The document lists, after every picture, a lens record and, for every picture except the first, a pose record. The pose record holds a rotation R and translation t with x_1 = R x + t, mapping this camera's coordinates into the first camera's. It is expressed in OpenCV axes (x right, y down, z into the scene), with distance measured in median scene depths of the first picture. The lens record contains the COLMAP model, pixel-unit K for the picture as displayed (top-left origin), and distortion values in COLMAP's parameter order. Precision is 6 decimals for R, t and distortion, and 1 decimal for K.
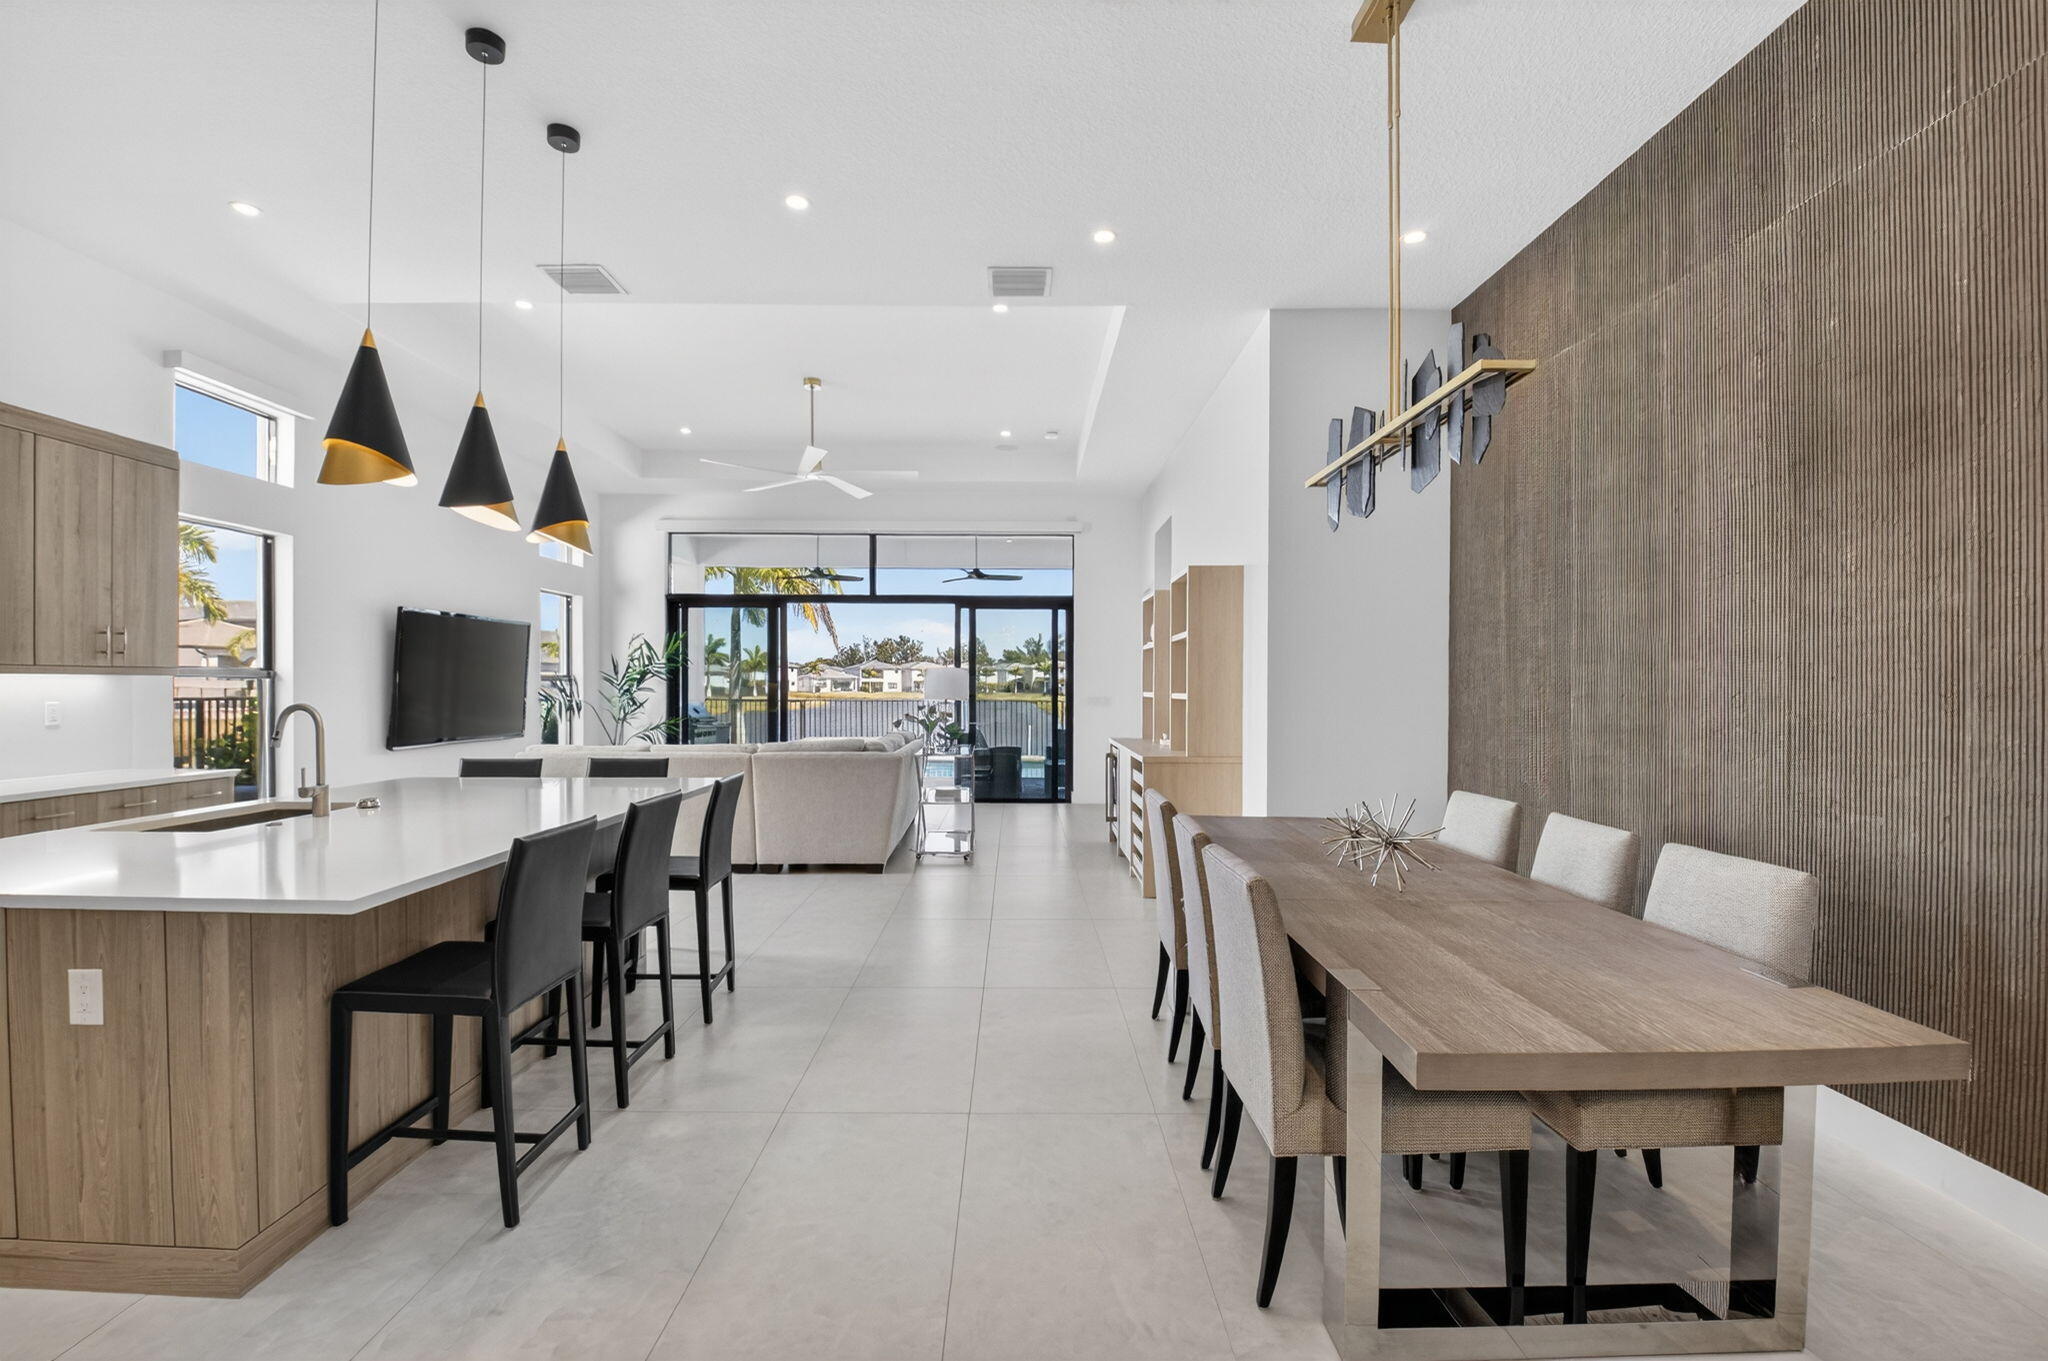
lens RADIAL K [[897.5, 0, 1016.6], [0, 897.5, 687.7], [0, 0, 1]] dist [0.013918, -0.023528]
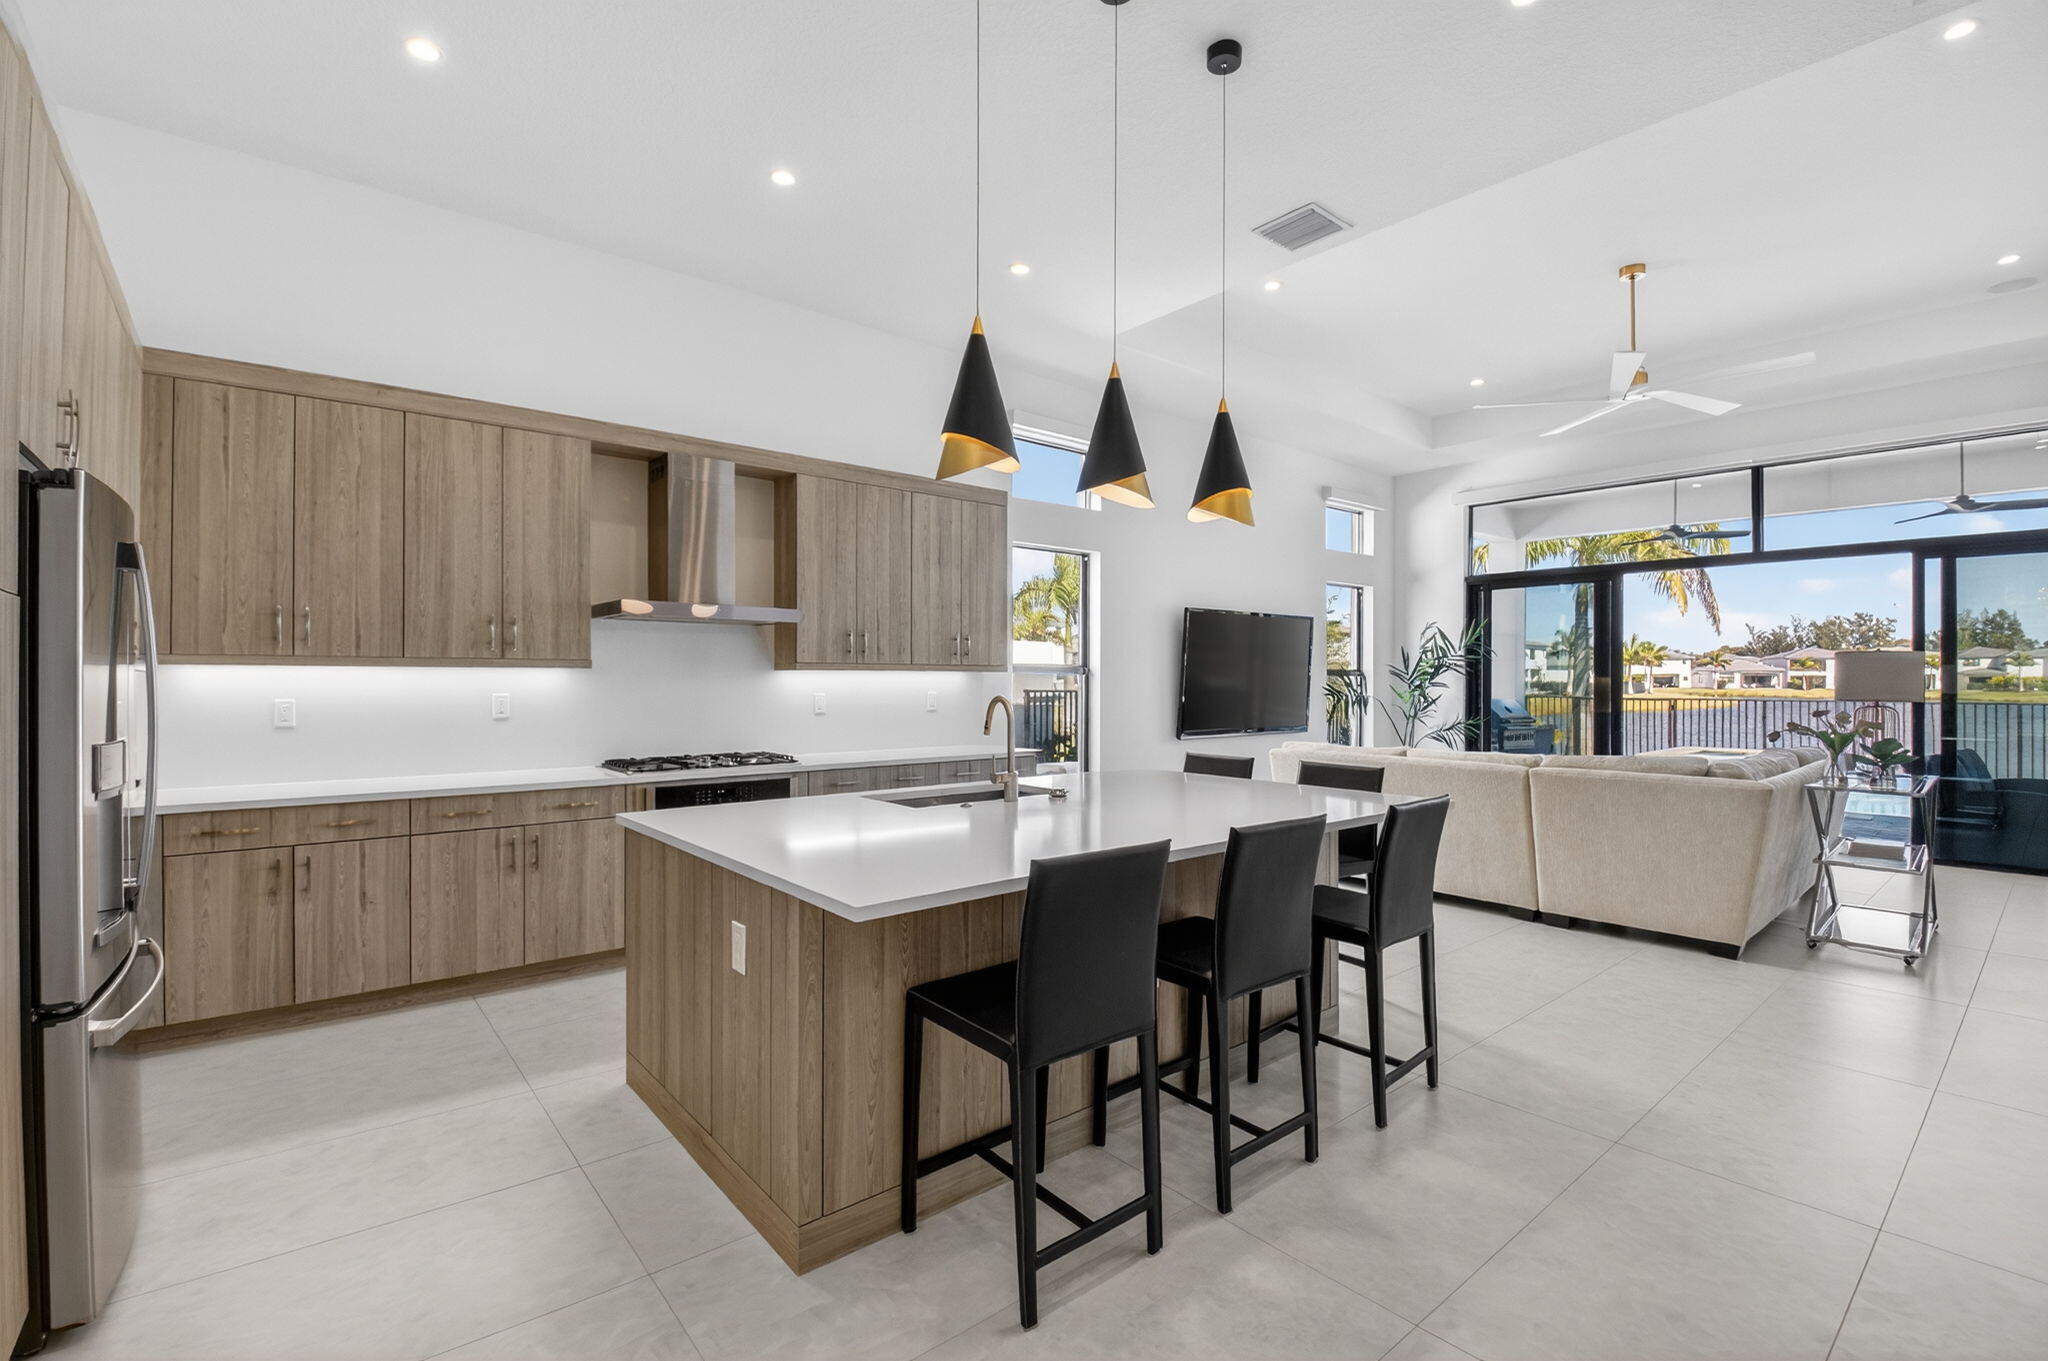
lens RADIAL K [[909.0, 0, 1016.0], [0, 909.0, 677.4], [0, 0, 1]] dist [0.000861, -0.015514]
pose [[0.635811, -0.004071, -0.771834, 0.037991], [-0.000721, 0.999983, -0.005868, 0.001198], [0.771845, 0.004288, 0.635797, 0.210477]]
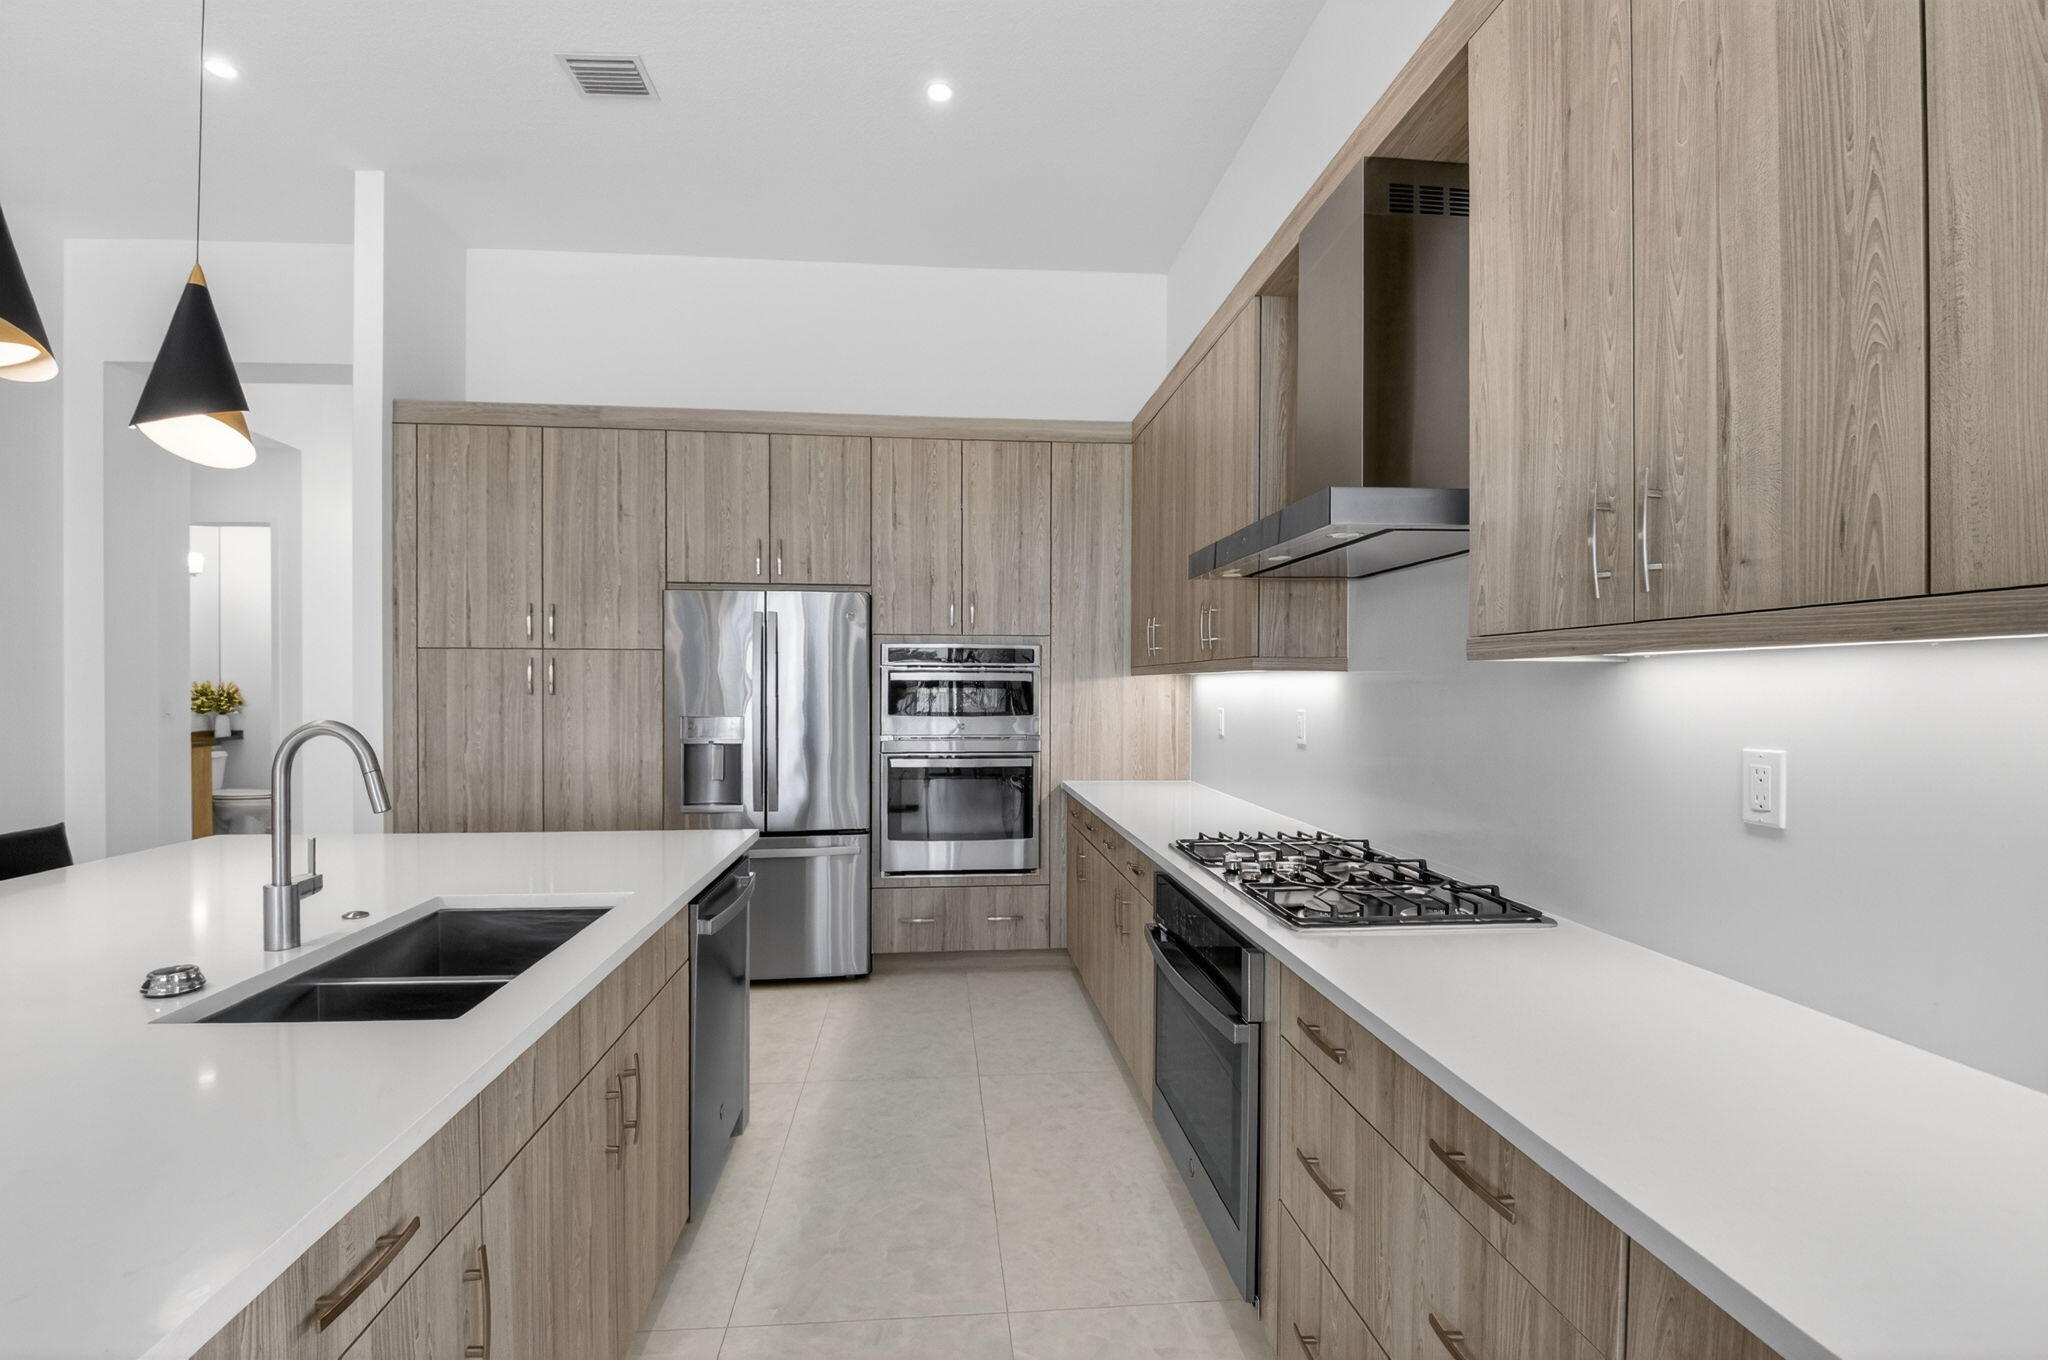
lens RADIAL K [[897.5, 0, 1016.6], [0, 897.5, 687.2], [0, 0, 1]] dist [0.013918, -0.023528]
pose [[-0.995792, -0.005821, -0.091461, -0.751239], [-0.005883, 0.999983, 0.000400, -0.002374], [0.091457, 0.000937, -0.995809, 1.003314]]
